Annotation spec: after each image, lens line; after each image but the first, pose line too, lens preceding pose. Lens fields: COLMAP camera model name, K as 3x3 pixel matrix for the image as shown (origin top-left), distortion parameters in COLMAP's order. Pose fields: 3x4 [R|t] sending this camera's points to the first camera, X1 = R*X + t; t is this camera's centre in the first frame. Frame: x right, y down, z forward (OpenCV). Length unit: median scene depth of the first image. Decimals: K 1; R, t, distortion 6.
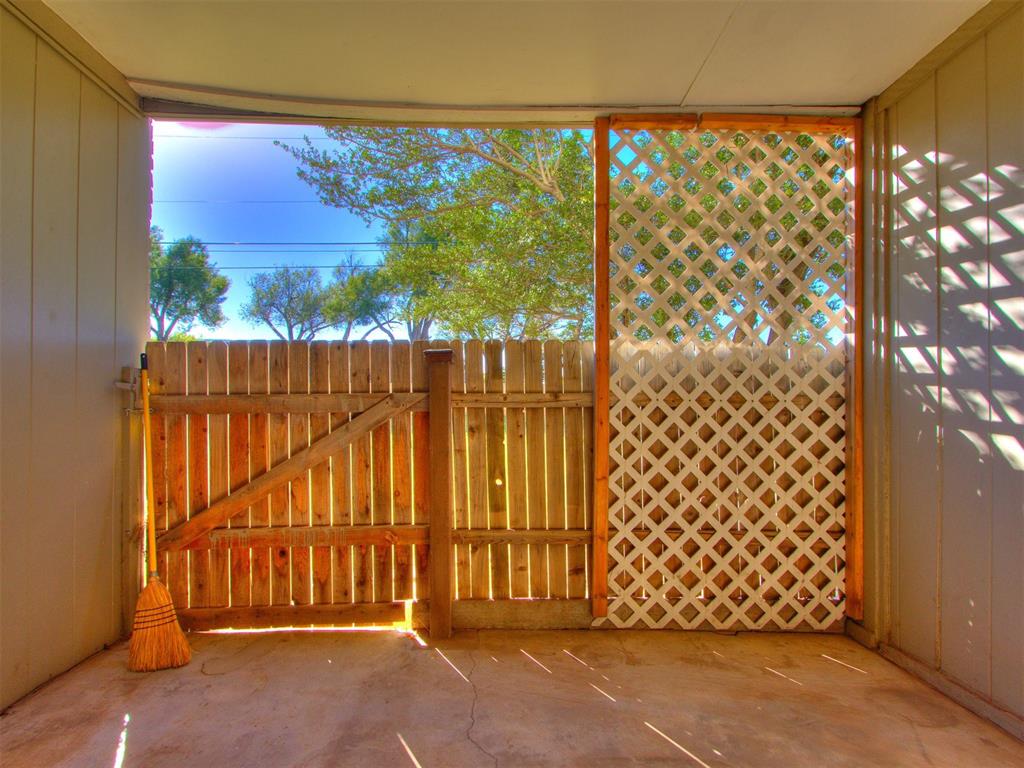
lens RADIAL K [[511.8, 0, 521.2], [0, 511.8, 407.2], [0, 0, 1]] dist [0.004116, 0.001190]
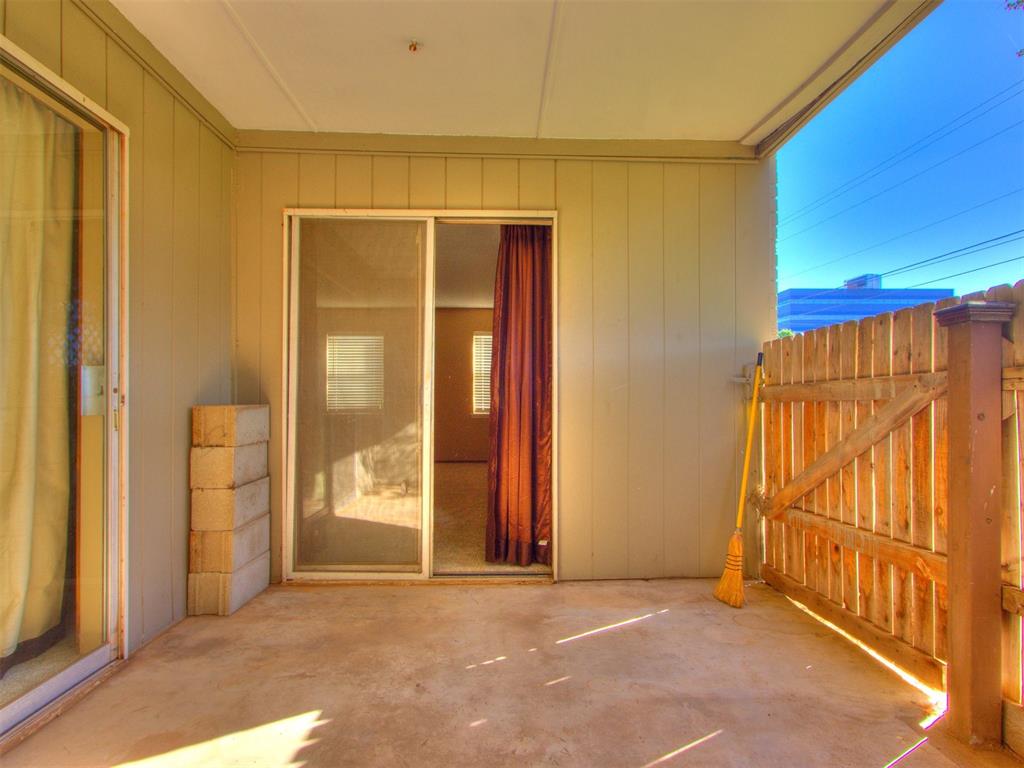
lens RADIAL K [[511.8, 0, 513.8], [0, 511.8, 394.9], [0, 0, 1]] dist [0.004116, 0.001190]
pose [[0.021150, -0.015692, -0.999653, 0.489286], [0.009207, 0.999837, -0.015500, 0.010275], [0.999734, -0.008876, 0.021291, 0.396703]]
